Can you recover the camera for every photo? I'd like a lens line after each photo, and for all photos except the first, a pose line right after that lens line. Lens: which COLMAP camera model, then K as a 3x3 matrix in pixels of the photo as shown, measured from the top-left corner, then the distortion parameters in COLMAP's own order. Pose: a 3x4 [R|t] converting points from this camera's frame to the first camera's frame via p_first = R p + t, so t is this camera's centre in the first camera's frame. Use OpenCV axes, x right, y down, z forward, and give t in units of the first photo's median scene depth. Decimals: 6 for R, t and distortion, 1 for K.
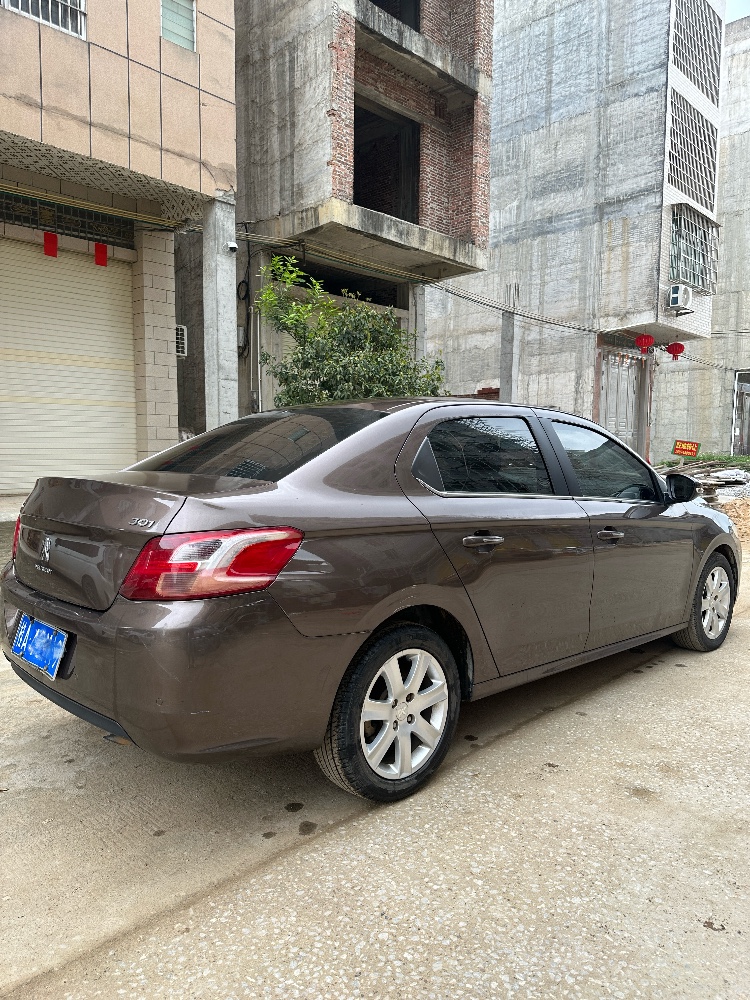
lens RADIAL K [[706.2, 0, 382.3], [0, 706.2, 509.9], [0, 0, 1]] dist [0.017911, -0.028274]
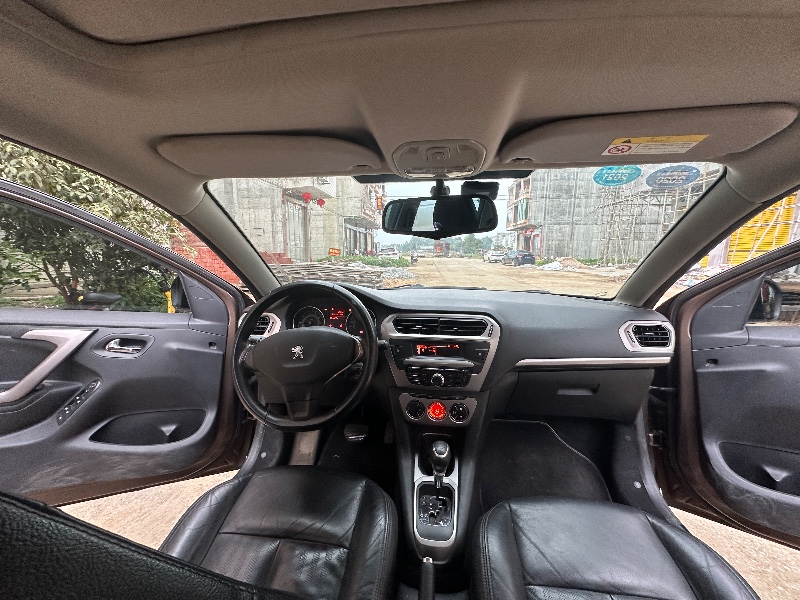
lens RADIAL K [[322.0, 0, 402.6], [0, 322.0, 299.9], [0, 0, 1]] dist [-0.006779, 0.000146]
pose [[0.777681, -0.091983, 0.621894, 0.006335], [0.056107, 0.995446, 0.077071, -0.013240], [-0.626151, -0.025044, 0.779300, 0.182368]]
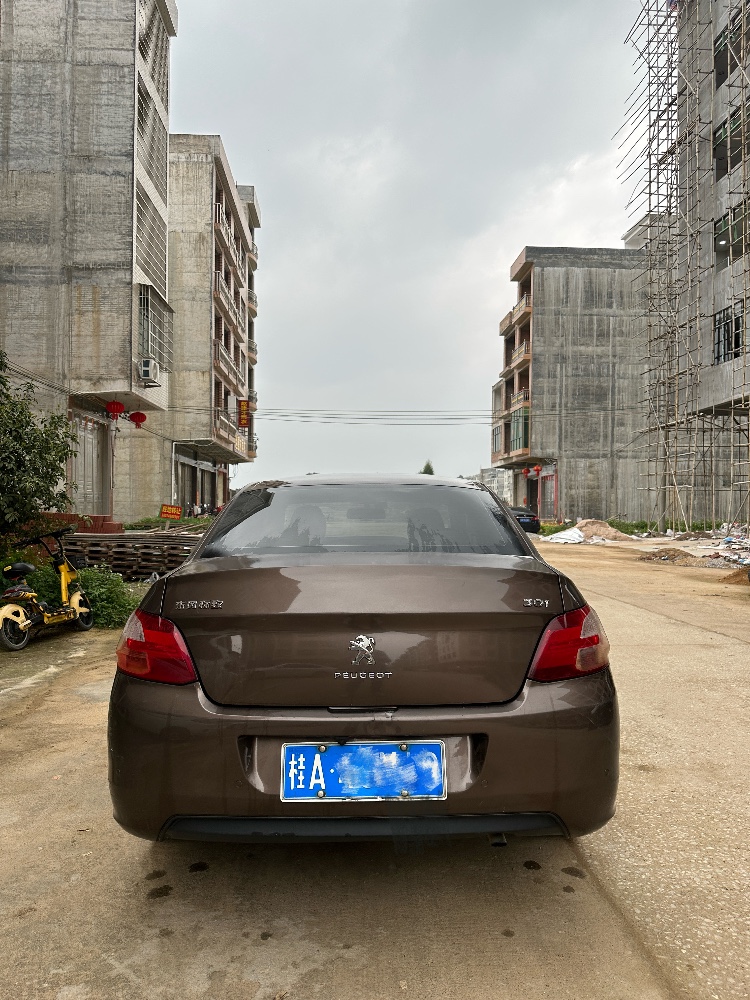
lens RADIAL K [[706.2, 0, 371.1], [0, 706.2, 509.0], [0, 0, 1]] dist [0.017911, -0.028274]
pose [[0.693299, -0.000819, 0.720649, -0.129116], [0.064699, 0.996032, -0.061112, -0.007327], [-0.717740, 0.088995, 0.690601, 0.048790]]
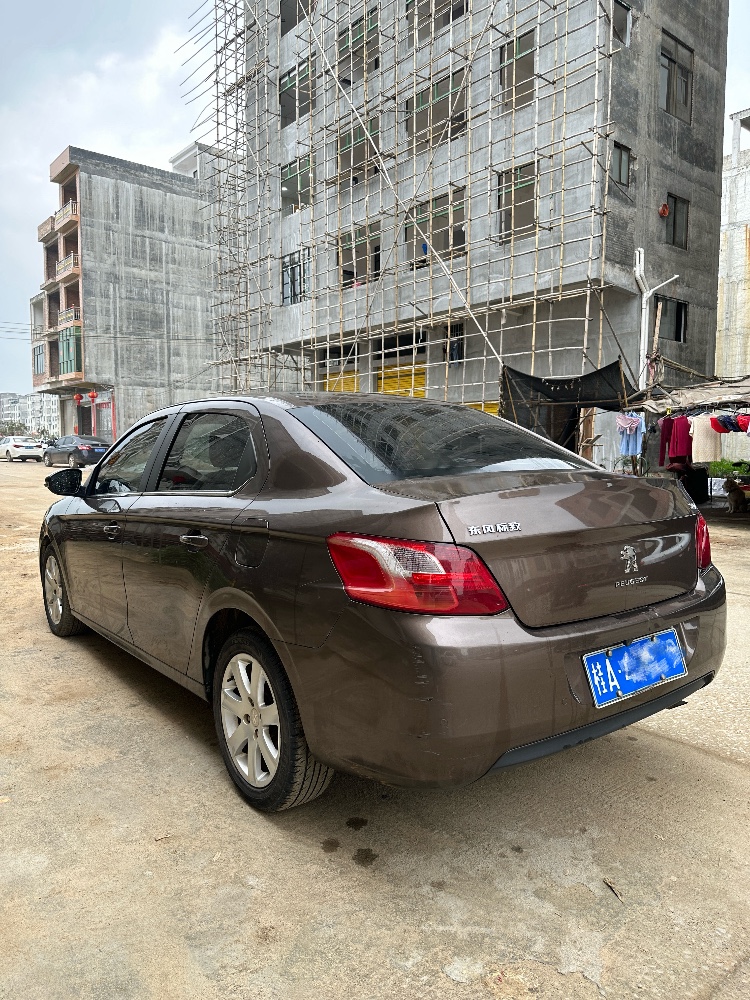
lens RADIAL K [[706.2, 0, 370.7], [0, 706.2, 508.7], [0, 0, 1]] dist [0.017911, -0.028274]
pose [[0.125769, -0.097502, 0.987257, -0.168119], [0.086826, 0.992422, 0.086951, -0.013737], [-0.988253, 0.074784, 0.133282, 0.144941]]
